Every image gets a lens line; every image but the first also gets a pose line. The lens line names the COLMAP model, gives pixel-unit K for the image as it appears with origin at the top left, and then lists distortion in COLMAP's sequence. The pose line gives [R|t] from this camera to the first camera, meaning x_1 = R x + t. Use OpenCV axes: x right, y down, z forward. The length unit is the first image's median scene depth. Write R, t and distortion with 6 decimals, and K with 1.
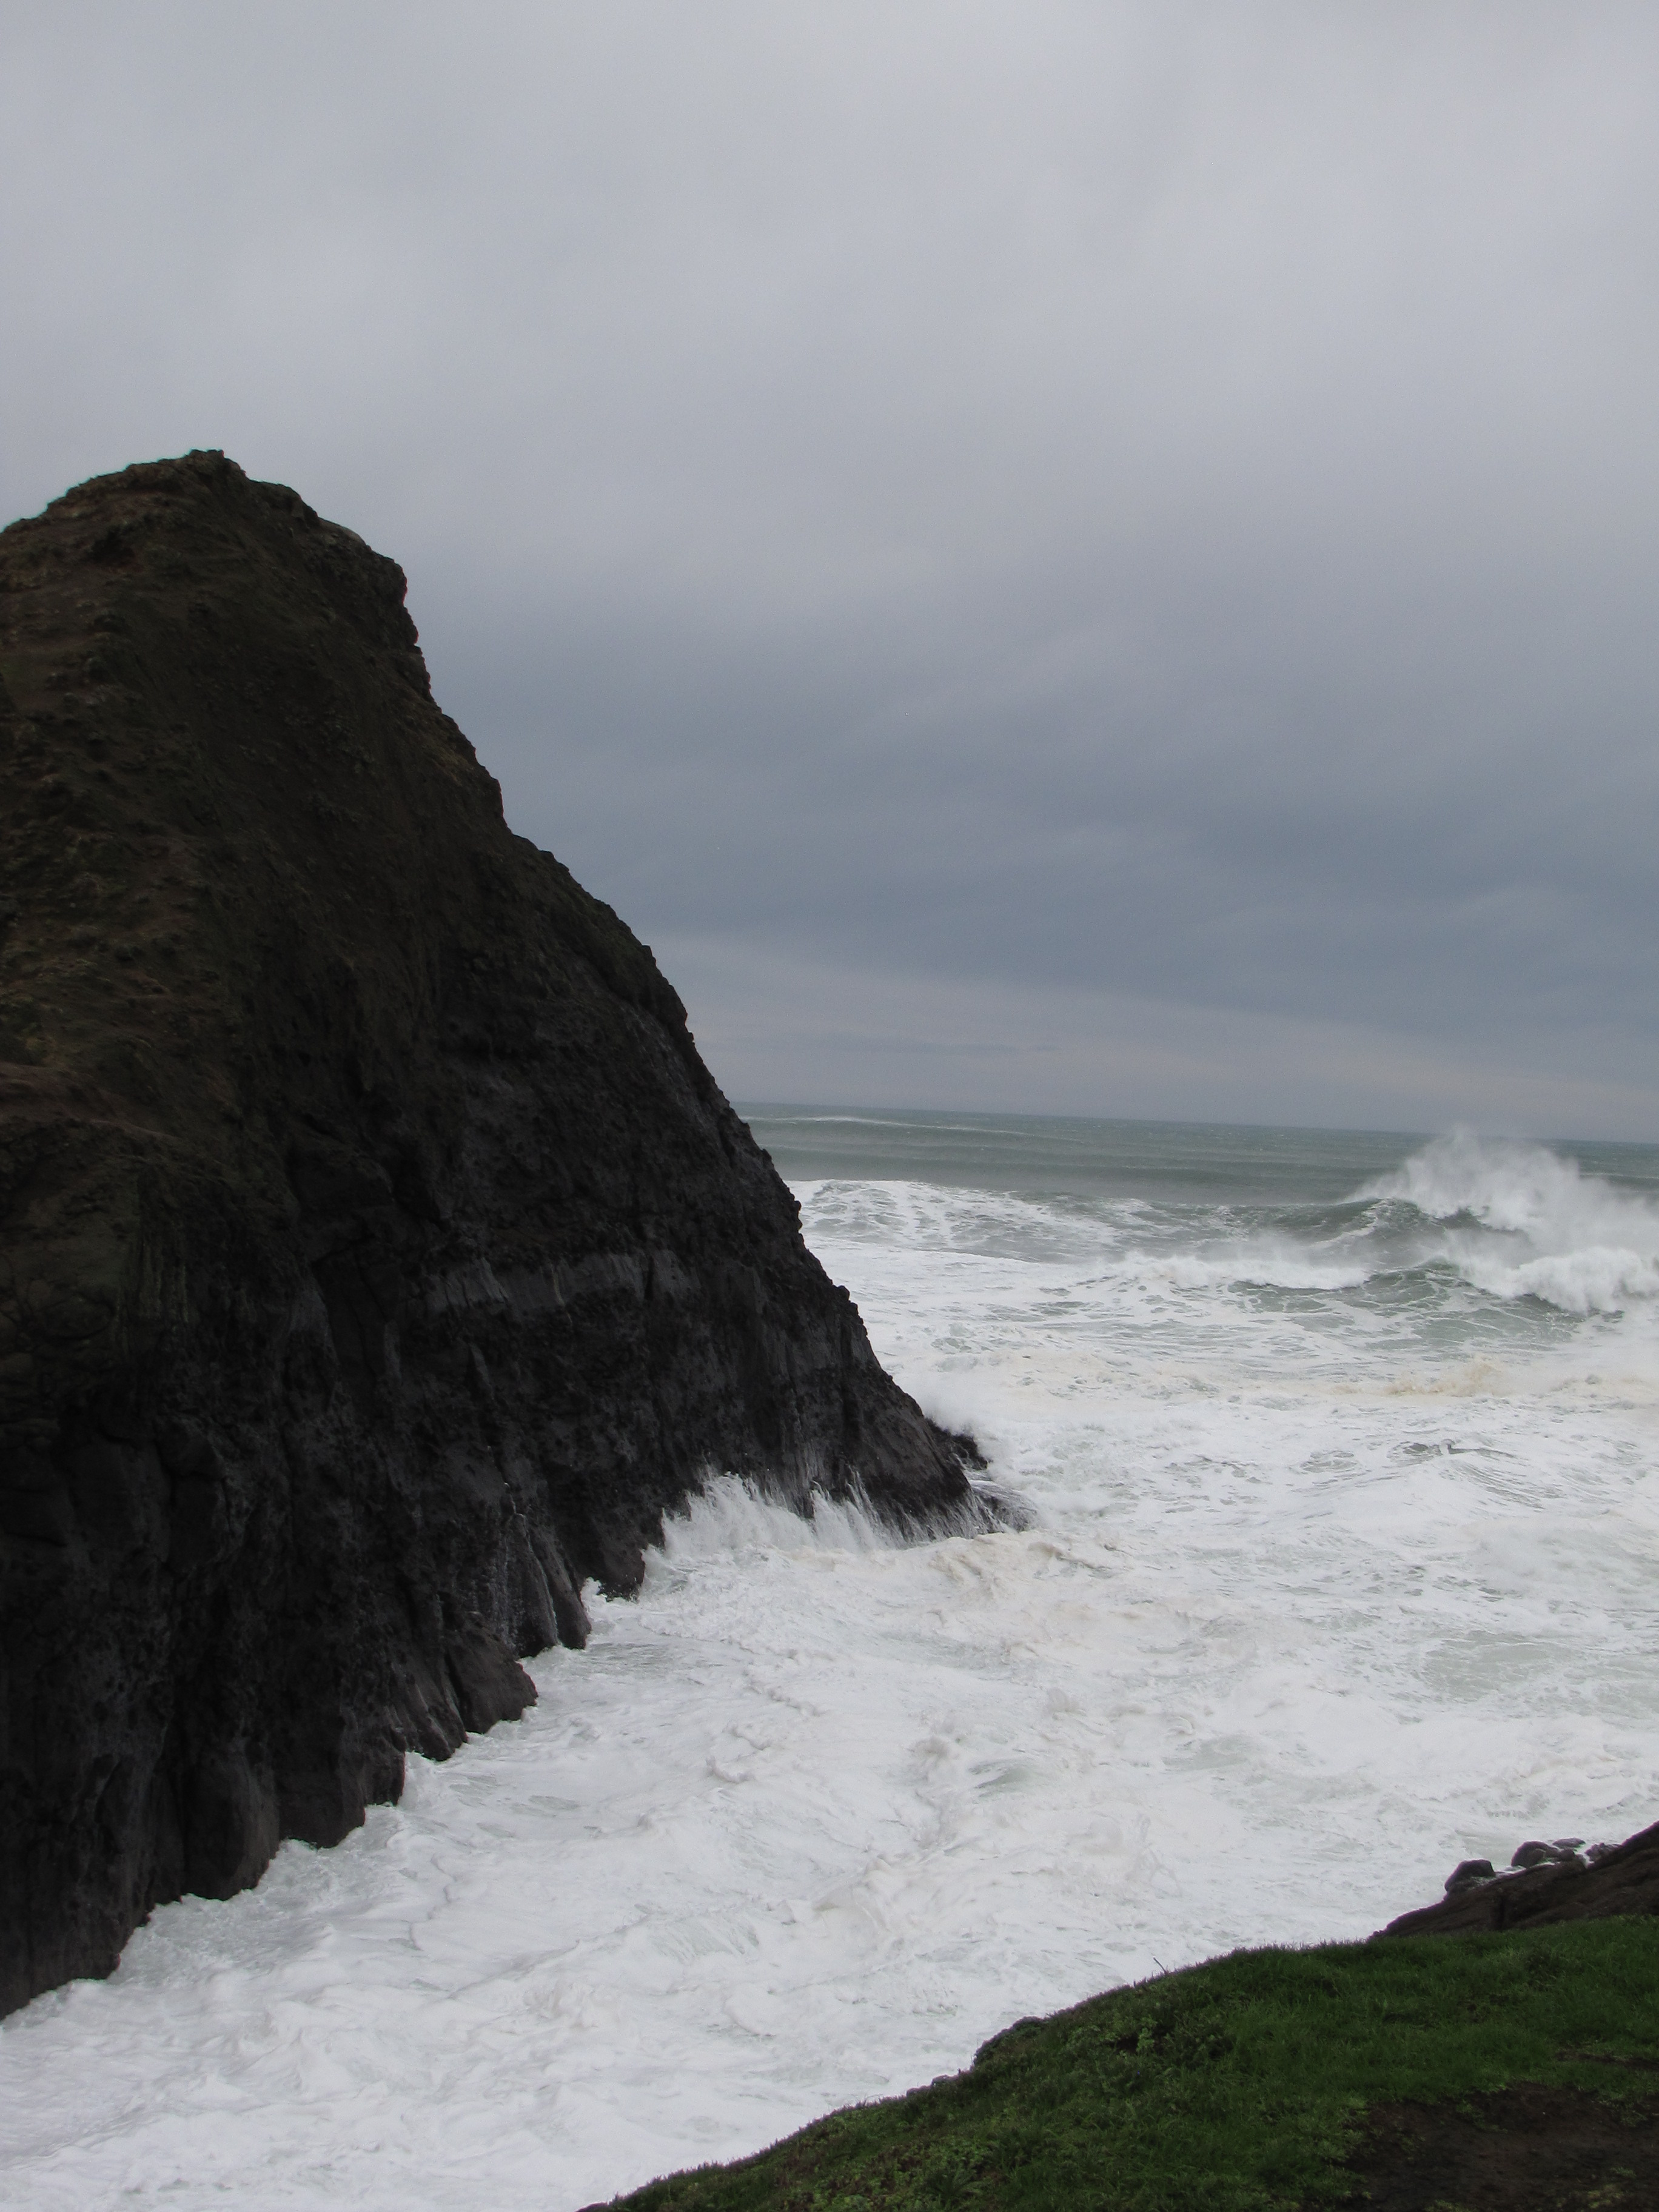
lens RADIAL K [[3261.5, 0, 812.6], [0, 3261.5, 1049.8], [0, 0, 1]] dist [-0.009710, 0.458946]
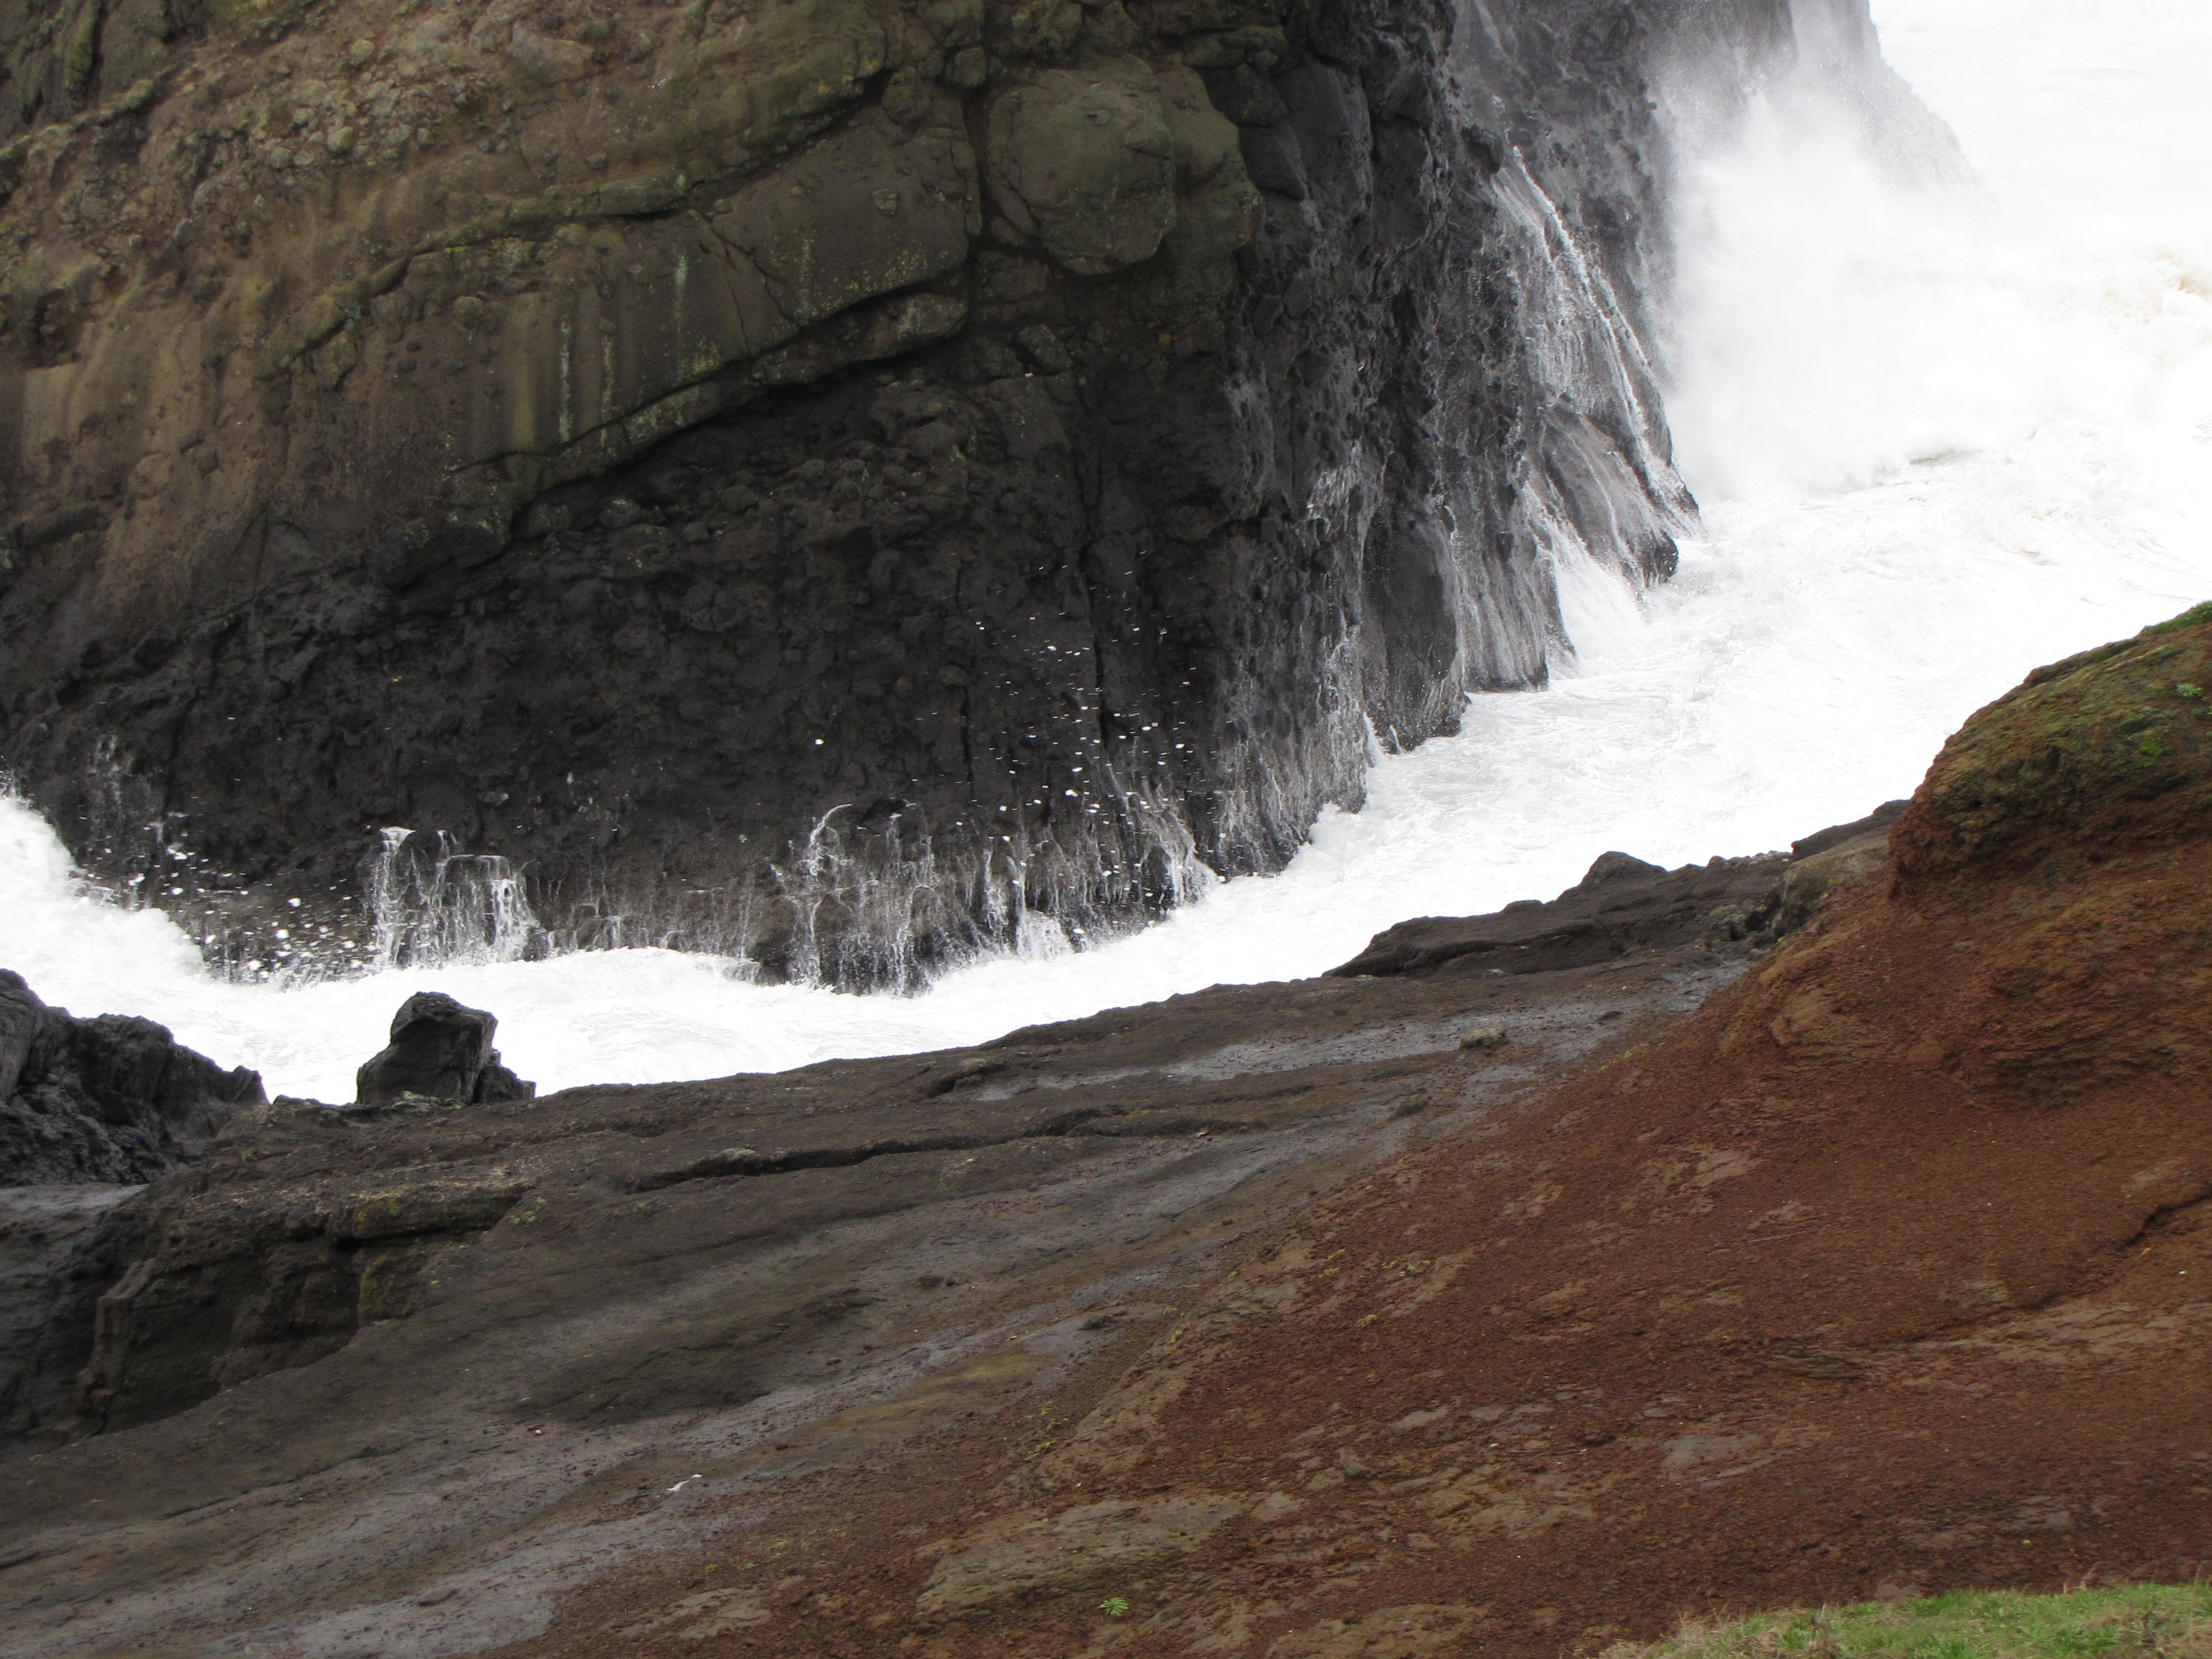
lens RADIAL K [[6099.9, 0, 1220.4], [0, 6099.9, 759.5], [0, 0, 1]] dist [0.281999, 0.255577]
pose [[0.999700, -0.023282, -0.007625, -0.170298], [0.024291, 0.982476, 0.184798, 0.015477], [0.003189, -0.184927, 0.982747, -0.258351]]
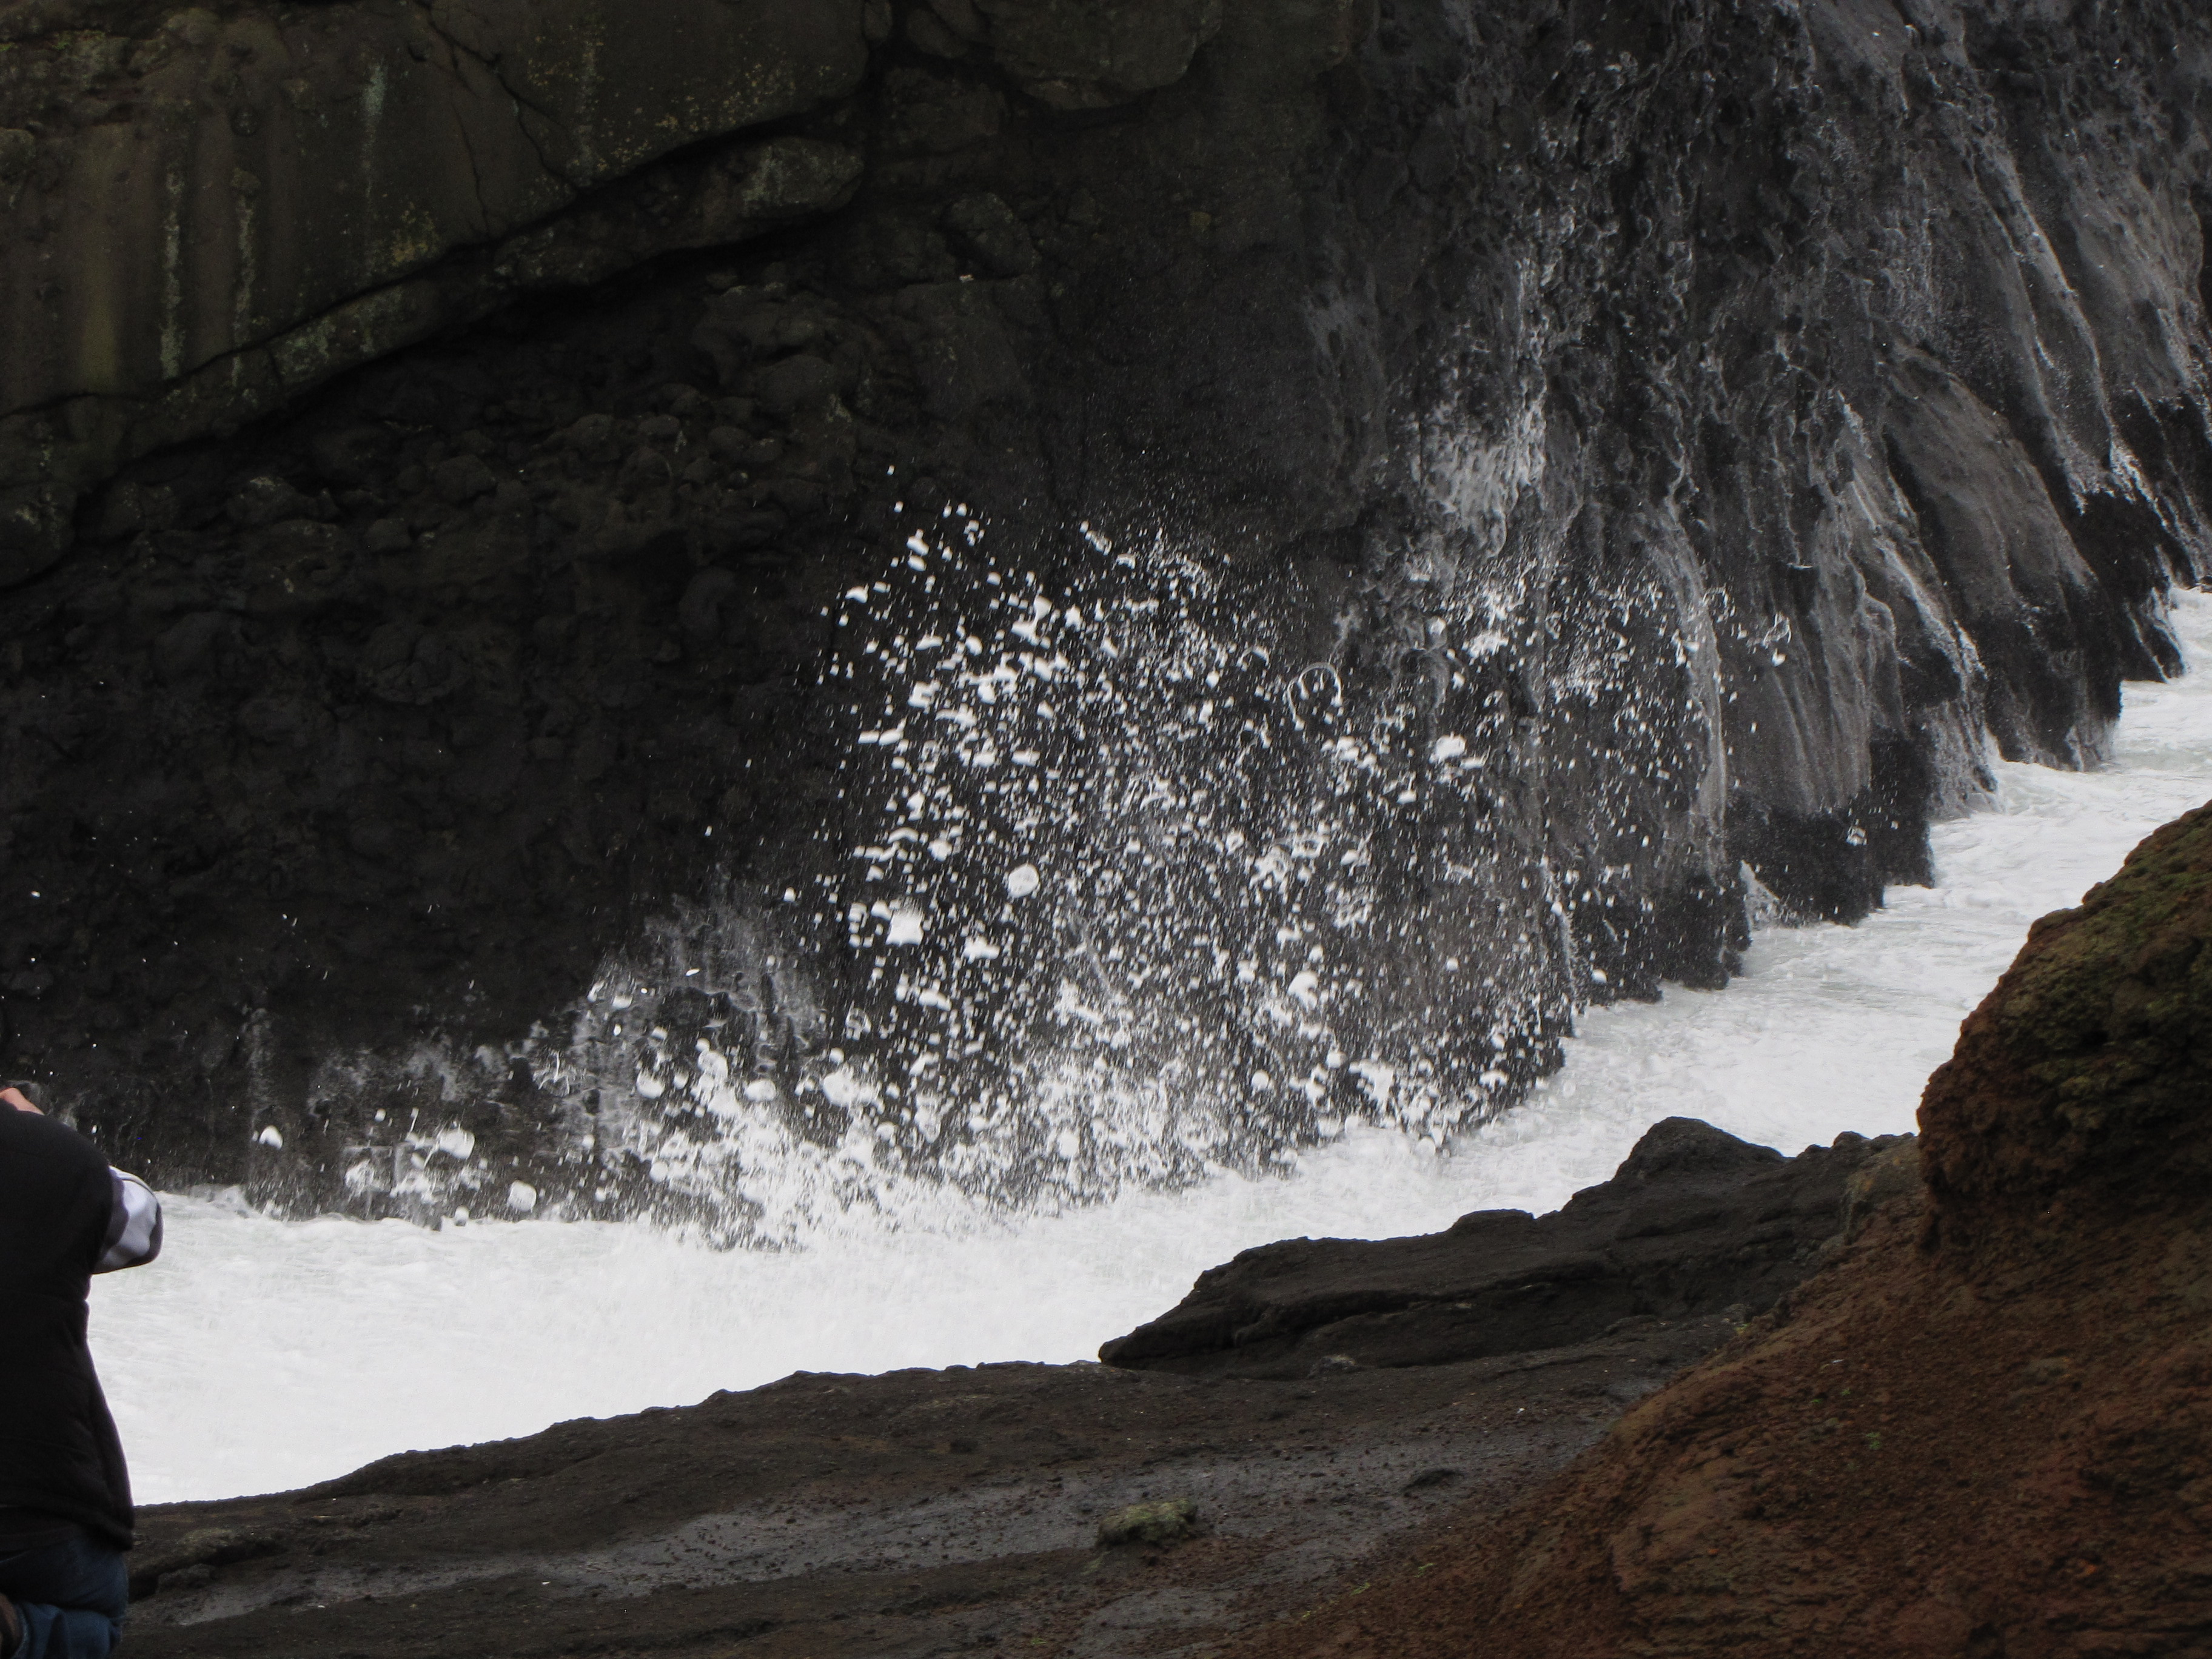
lens RADIAL K [[9634.7, 0, 1222.3], [0, 9634.7, 669.6], [0, 0, 1]] dist [0.385751, -0.011981]
pose [[0.999409, -0.005564, -0.033932, -0.153286], [0.010806, 0.987646, 0.156326, 0.028970], [0.032643, -0.156600, 0.987122, -0.190668]]
